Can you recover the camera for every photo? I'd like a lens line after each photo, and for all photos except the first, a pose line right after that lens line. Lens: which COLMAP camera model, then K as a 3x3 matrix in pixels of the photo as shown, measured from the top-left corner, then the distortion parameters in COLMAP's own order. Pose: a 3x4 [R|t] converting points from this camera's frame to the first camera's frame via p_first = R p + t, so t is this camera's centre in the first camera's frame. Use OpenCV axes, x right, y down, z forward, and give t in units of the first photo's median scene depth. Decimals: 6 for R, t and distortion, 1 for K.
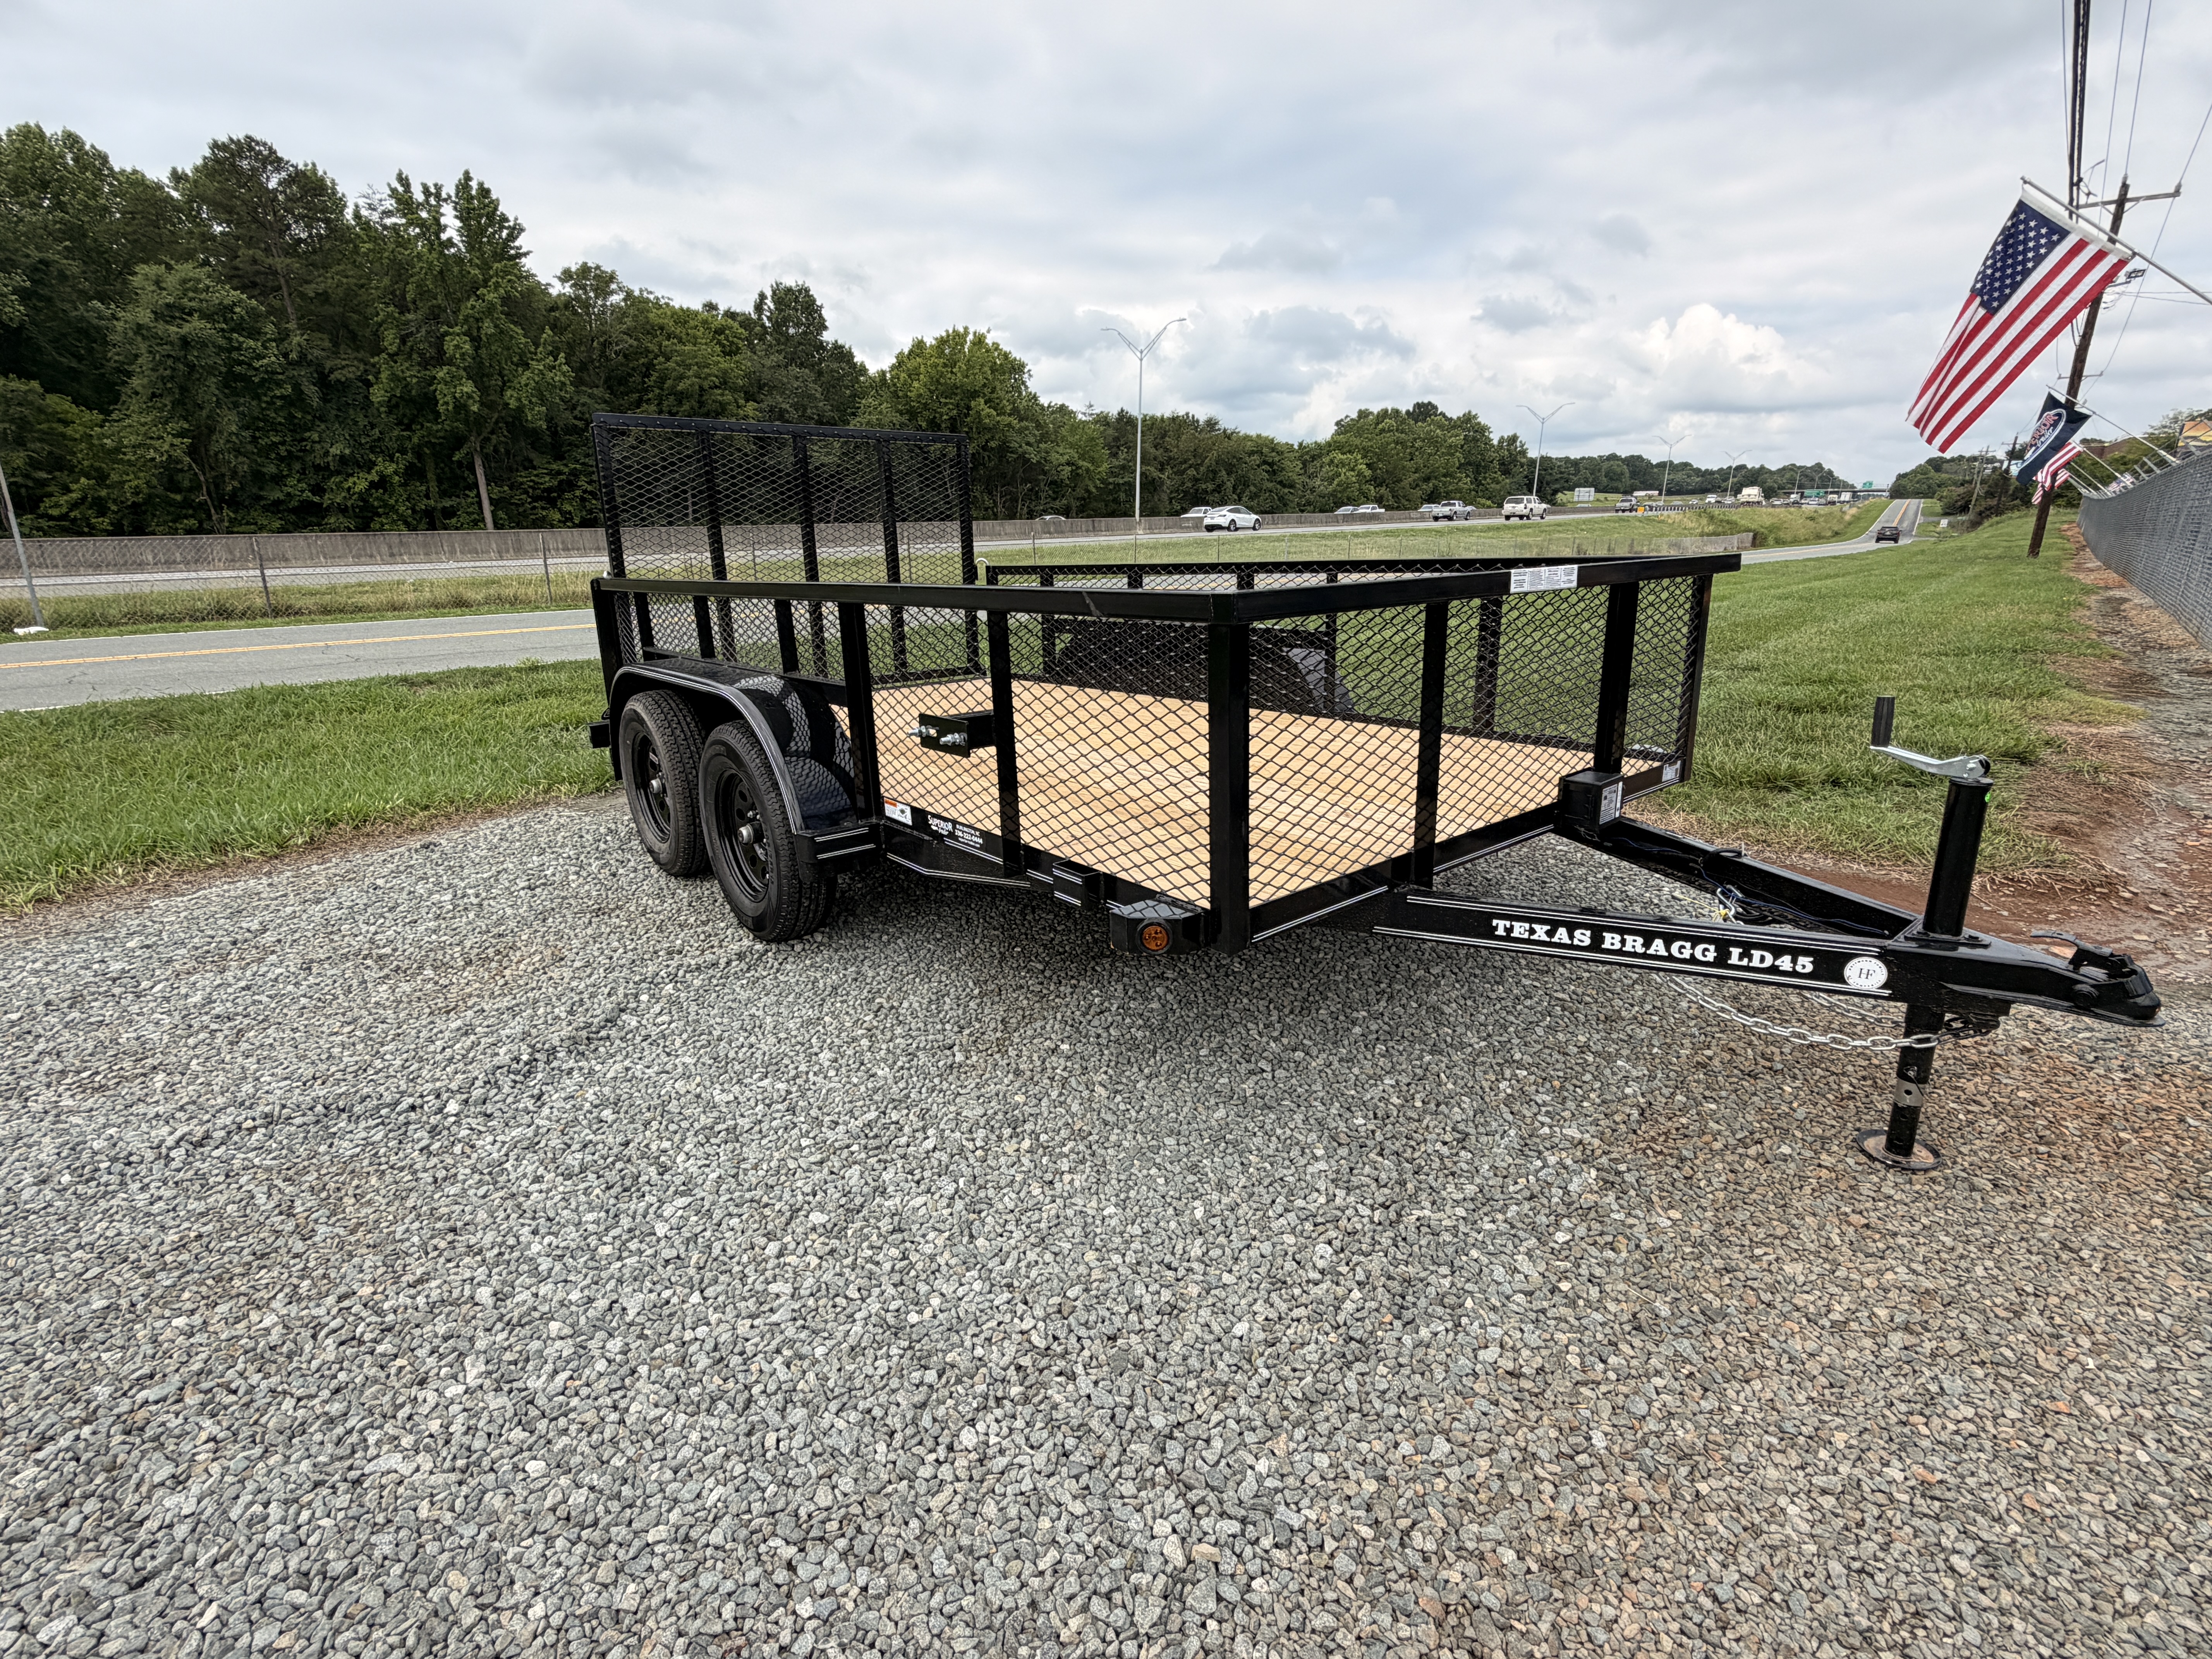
lens RADIAL K [[1040.4, 0, 1106.0], [0, 1040.4, 829.5], [0, 0, 1]] dist [0.000787, 0.000012]
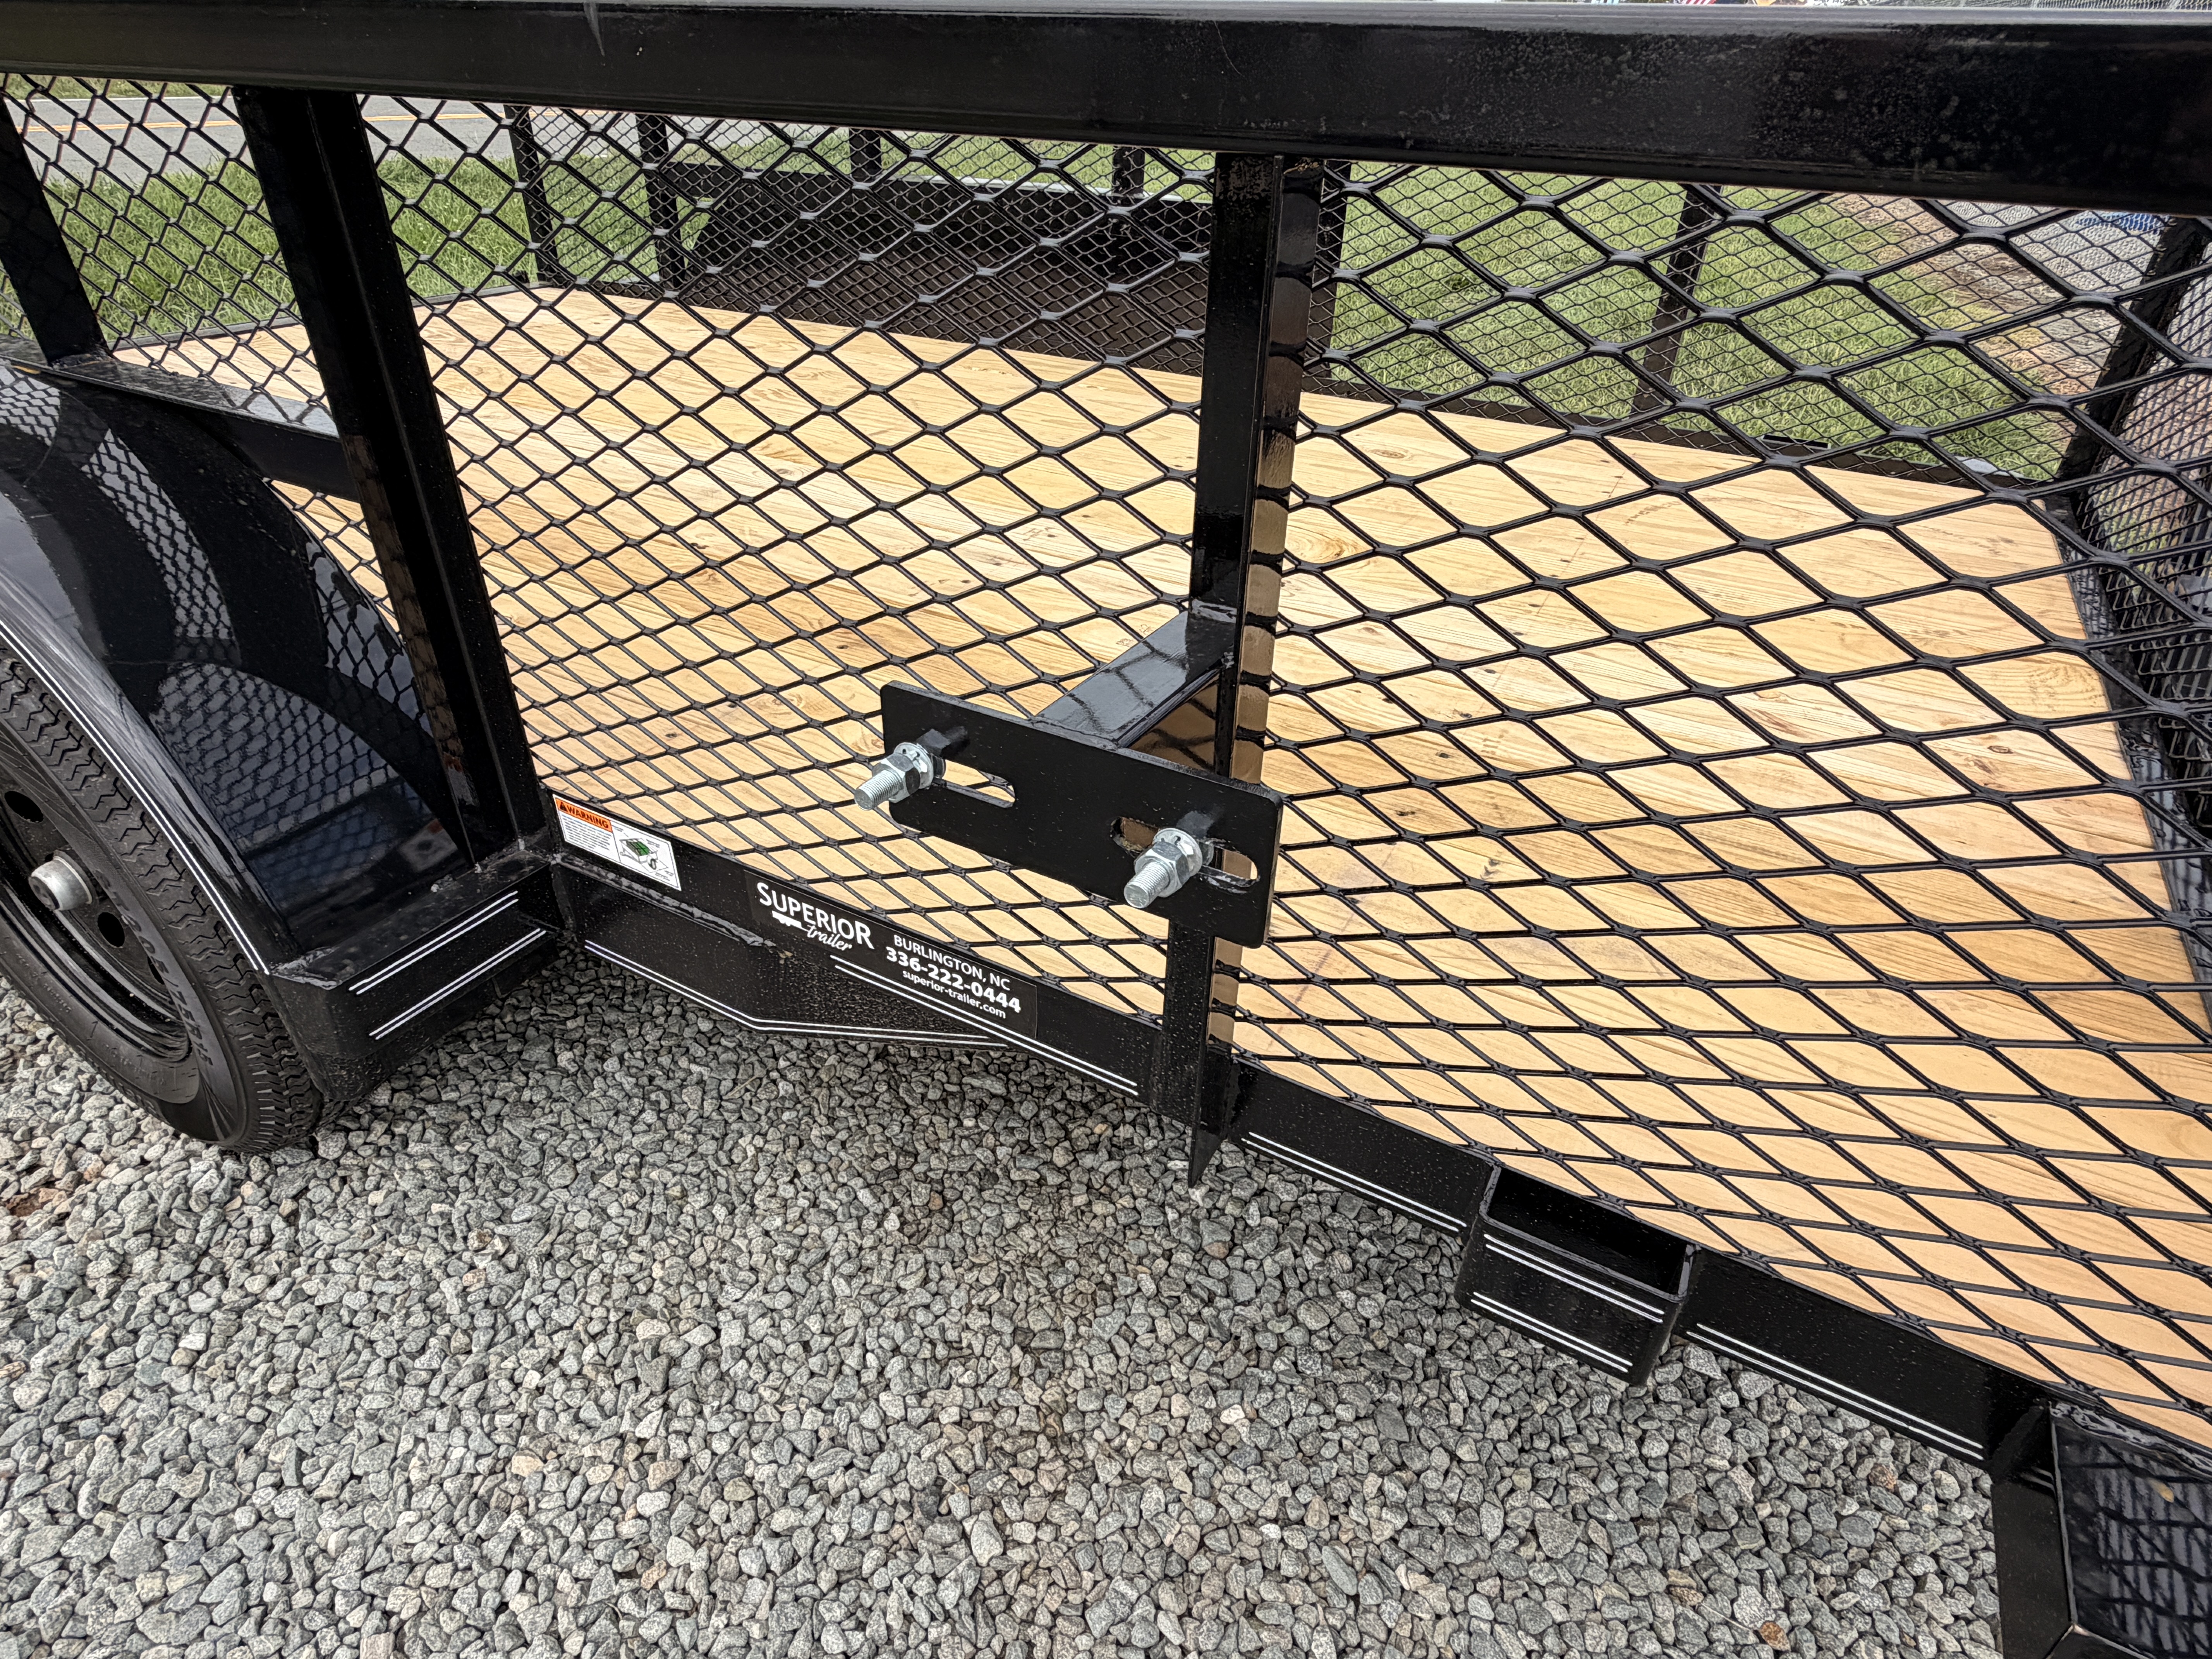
lens RADIAL K [[1274.5, 0, 1106.0], [0, 1274.5, 829.5], [0, 0, 1]] dist [-0.003945, -0.000759]
pose [[0.939095, -0.153670, 0.307386, -0.178080], [0.058577, 0.952942, 0.297440, -0.128035], [-0.338629, -0.261318, 0.903905, 0.597038]]
